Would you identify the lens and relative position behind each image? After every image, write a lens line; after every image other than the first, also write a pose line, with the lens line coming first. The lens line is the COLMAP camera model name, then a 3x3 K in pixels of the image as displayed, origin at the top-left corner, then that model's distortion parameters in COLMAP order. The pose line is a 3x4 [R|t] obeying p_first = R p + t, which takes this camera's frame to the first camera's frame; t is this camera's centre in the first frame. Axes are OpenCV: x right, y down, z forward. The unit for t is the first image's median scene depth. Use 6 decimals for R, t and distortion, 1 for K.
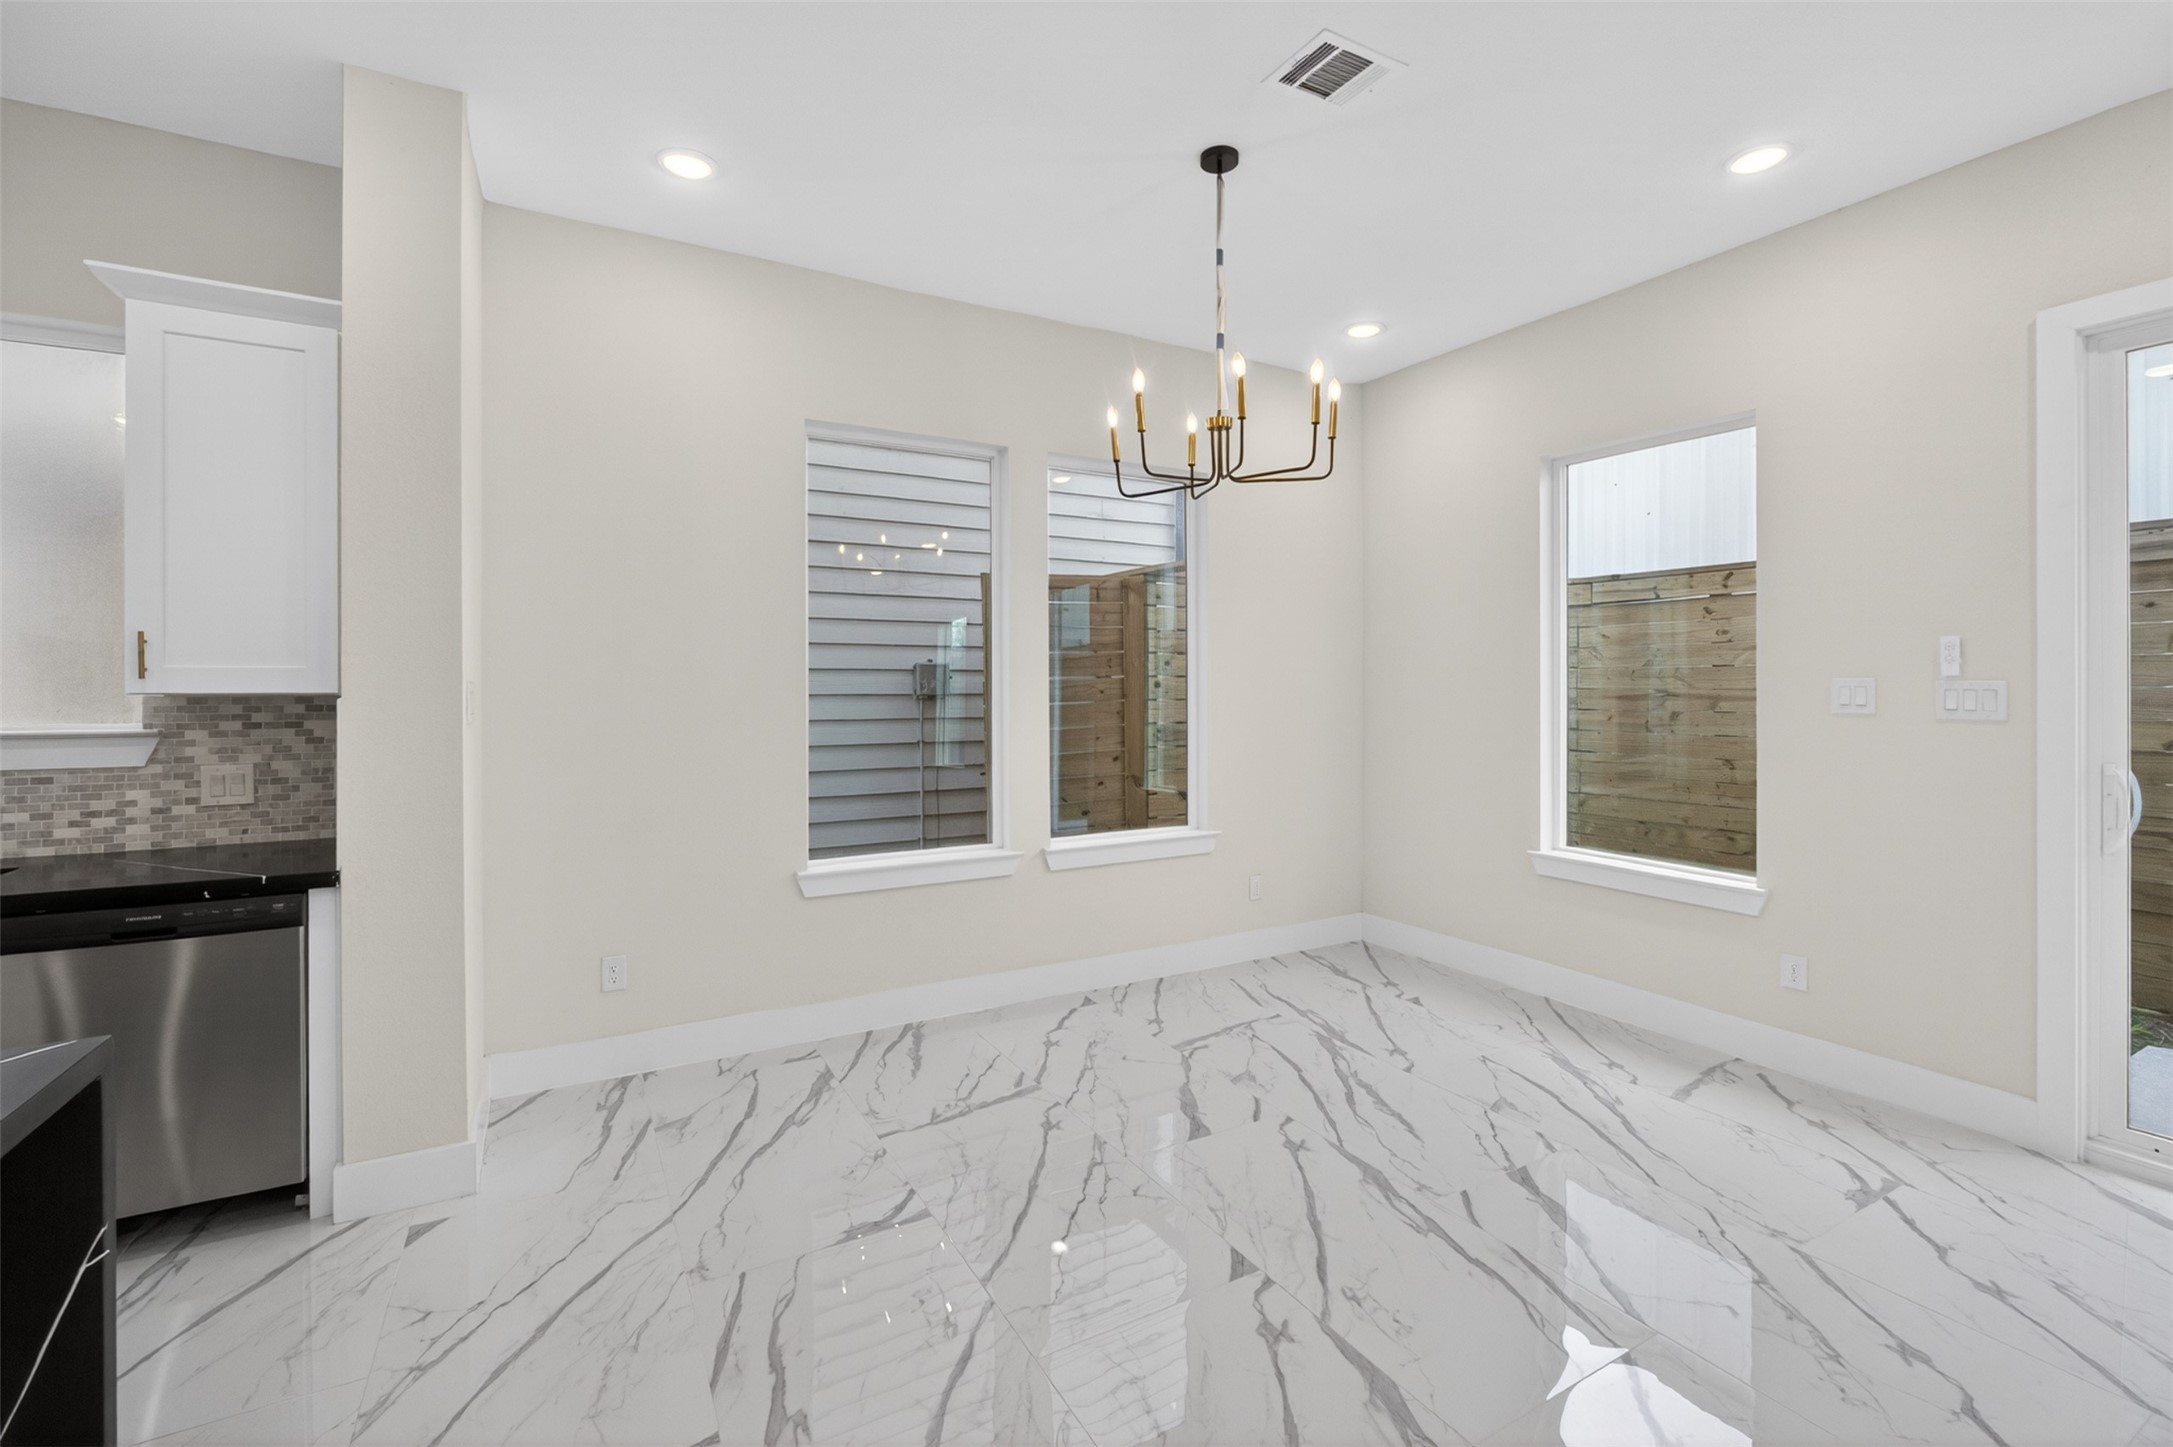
lens RADIAL K [[938.8, 0, 1080.9], [0, 938.8, 691.8], [0, 0, 1]] dist [-0.018864, 0.005330]
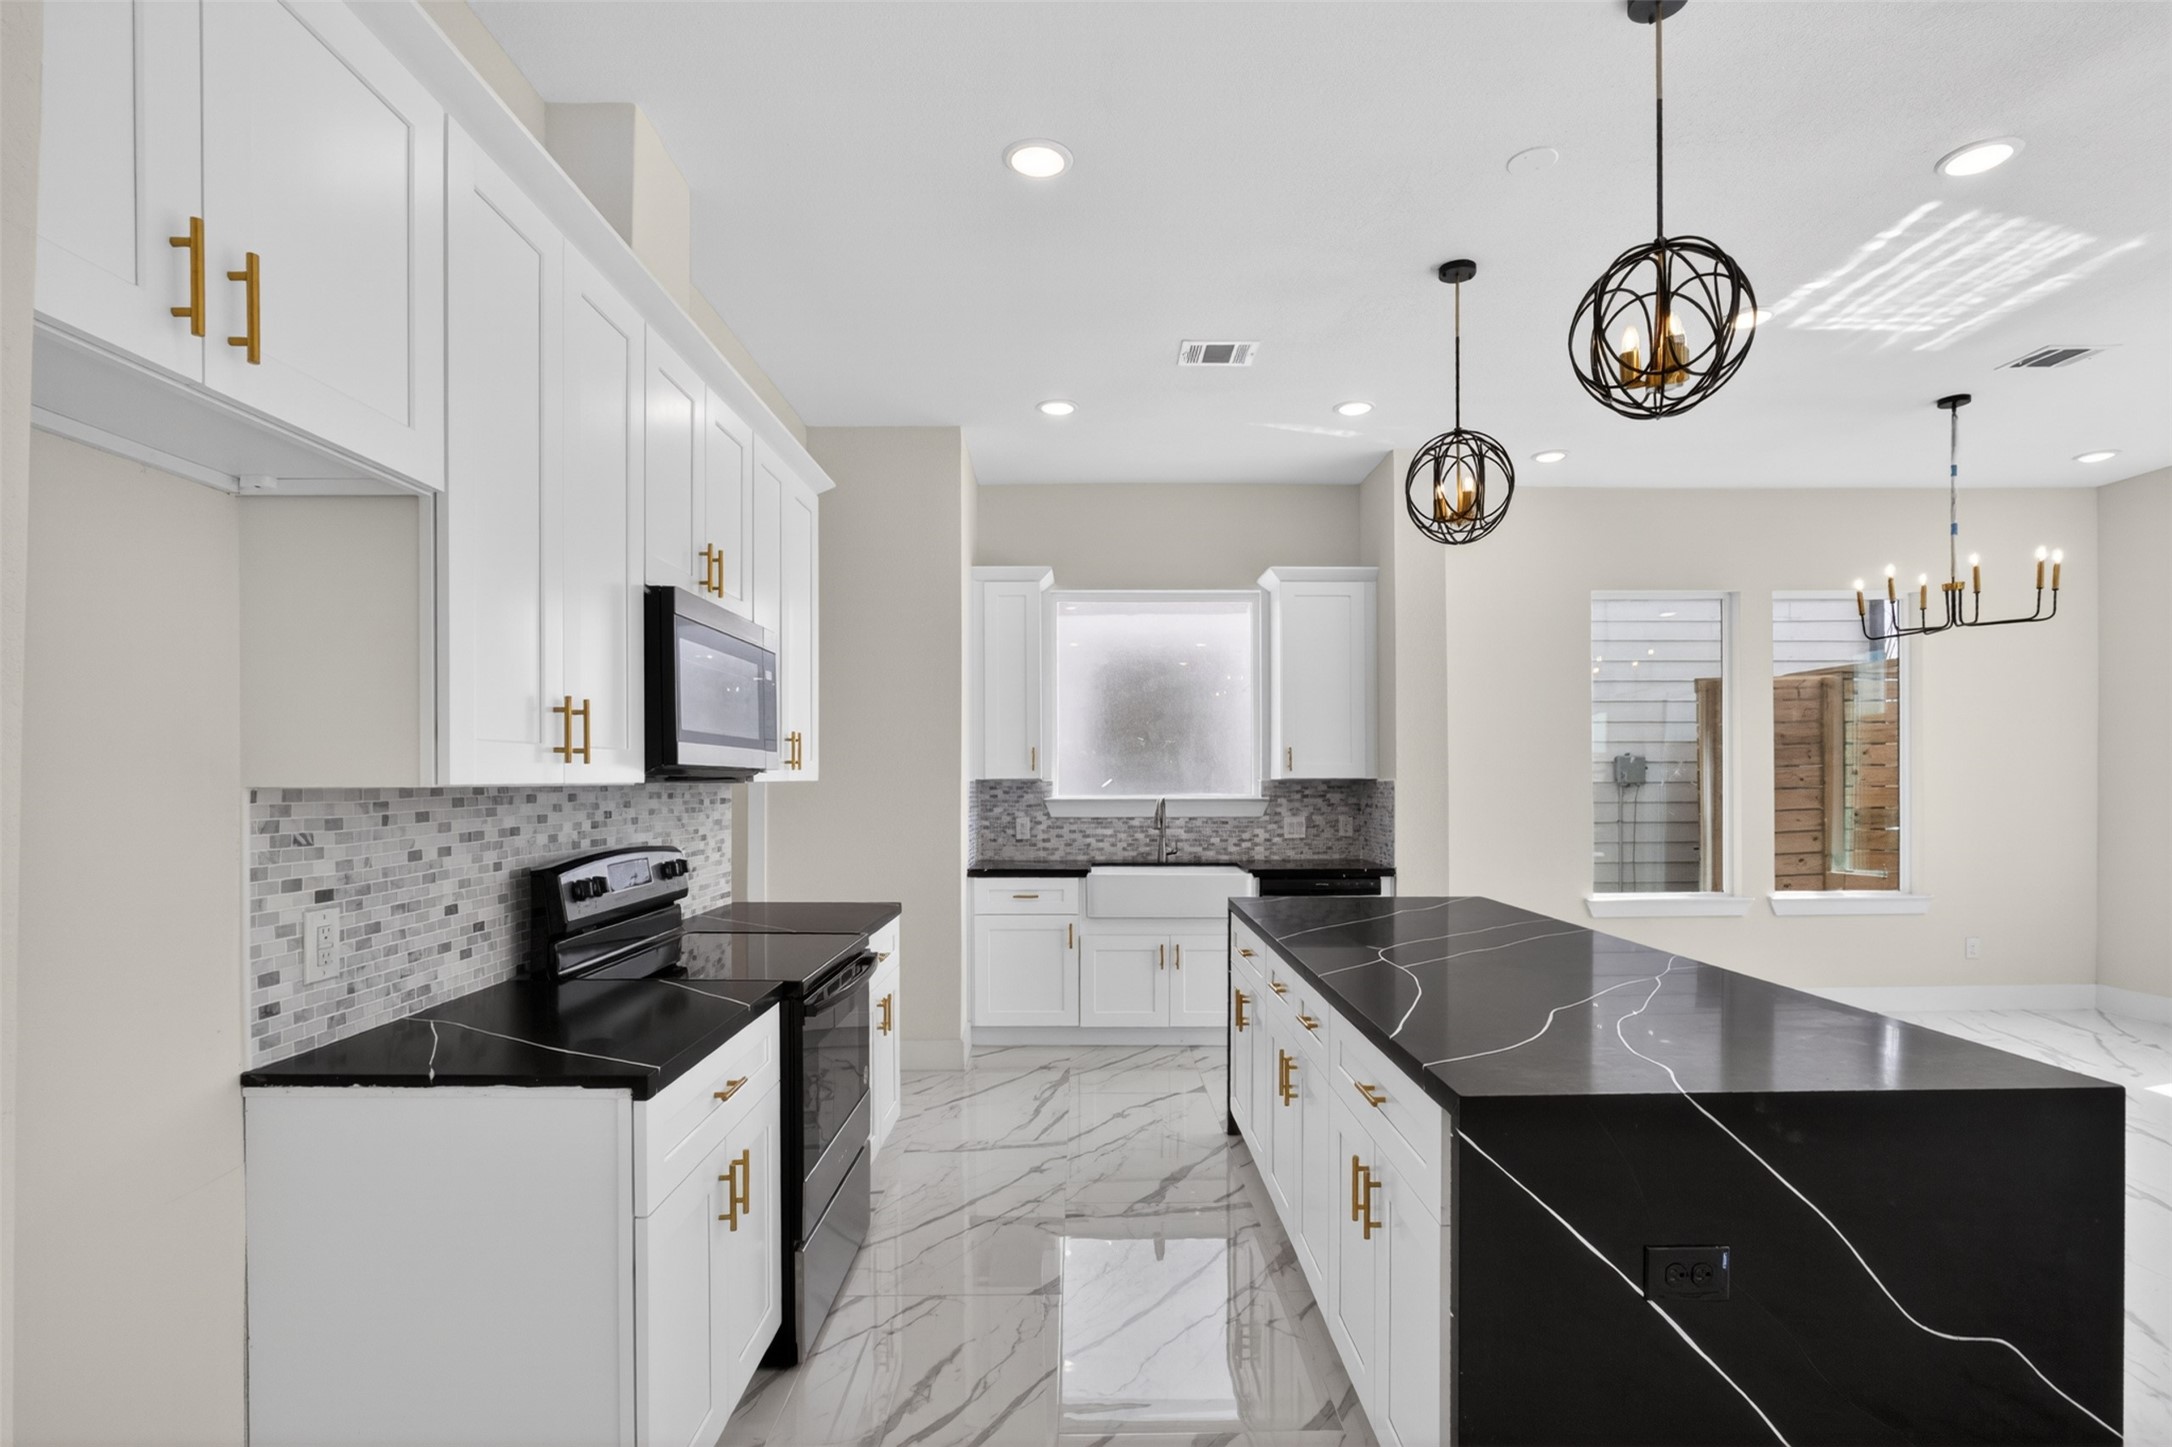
lens RADIAL K [[1043.8, 0, 1093.7], [0, 1043.8, 797.8], [0, 0, 1]] dist [-0.019557, 0.000092]
pose [[0.879322, 0.003837, -0.476213, -0.266489], [0.001825, 0.999933, 0.011426, 0.014347], [0.476225, -0.010916, 0.879256, -1.045283]]
